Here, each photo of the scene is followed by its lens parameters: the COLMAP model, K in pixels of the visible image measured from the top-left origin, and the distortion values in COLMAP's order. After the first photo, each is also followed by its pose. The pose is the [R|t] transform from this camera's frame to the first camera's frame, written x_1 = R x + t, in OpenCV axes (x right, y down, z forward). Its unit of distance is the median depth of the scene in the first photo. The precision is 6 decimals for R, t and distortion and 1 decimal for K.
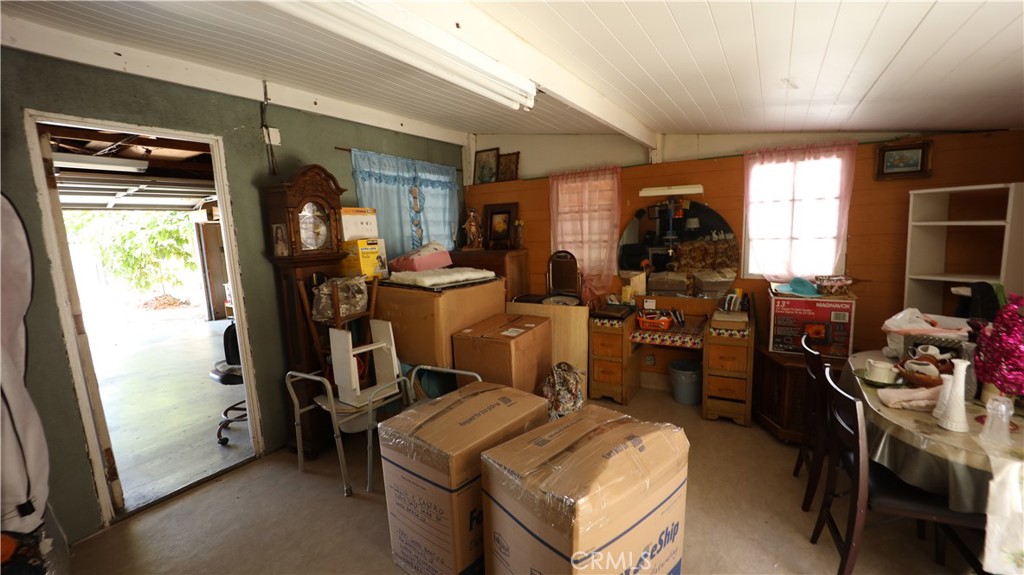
lens RADIAL K [[410.7, 0, 514.3], [0, 410.7, 288.3], [0, 0, 1]] dist [-0.031223, 0.000047]
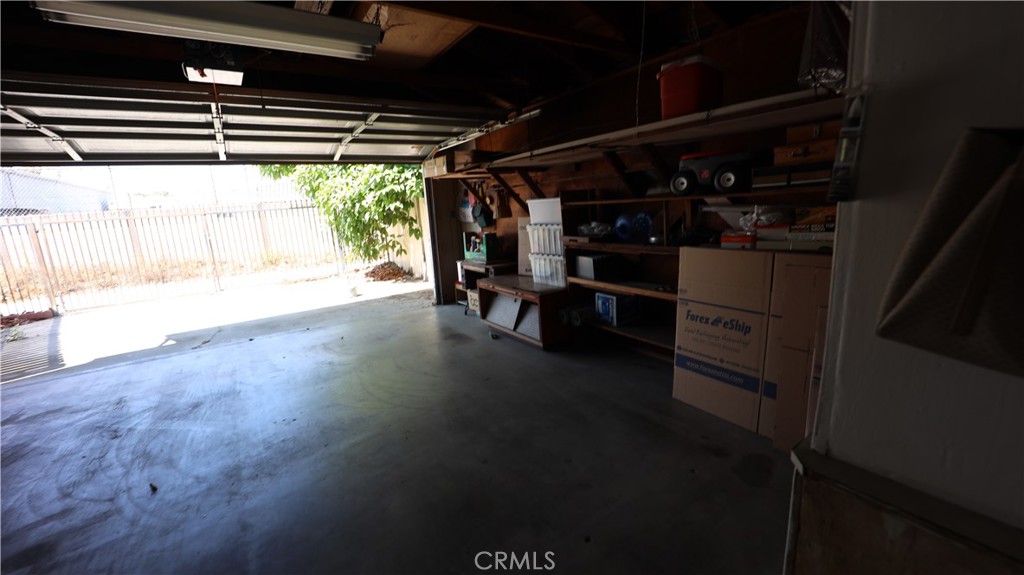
lens RADIAL K [[410.7, 0, 514.3], [0, 410.7, 288.3], [0, 0, 1]] dist [-0.031223, 0.000047]
pose [[0.915069, 0.074191, -0.396414, -0.266458], [-0.041265, 0.994999, 0.090964, -0.028675], [0.401180, -0.066880, 0.913554, 0.287454]]
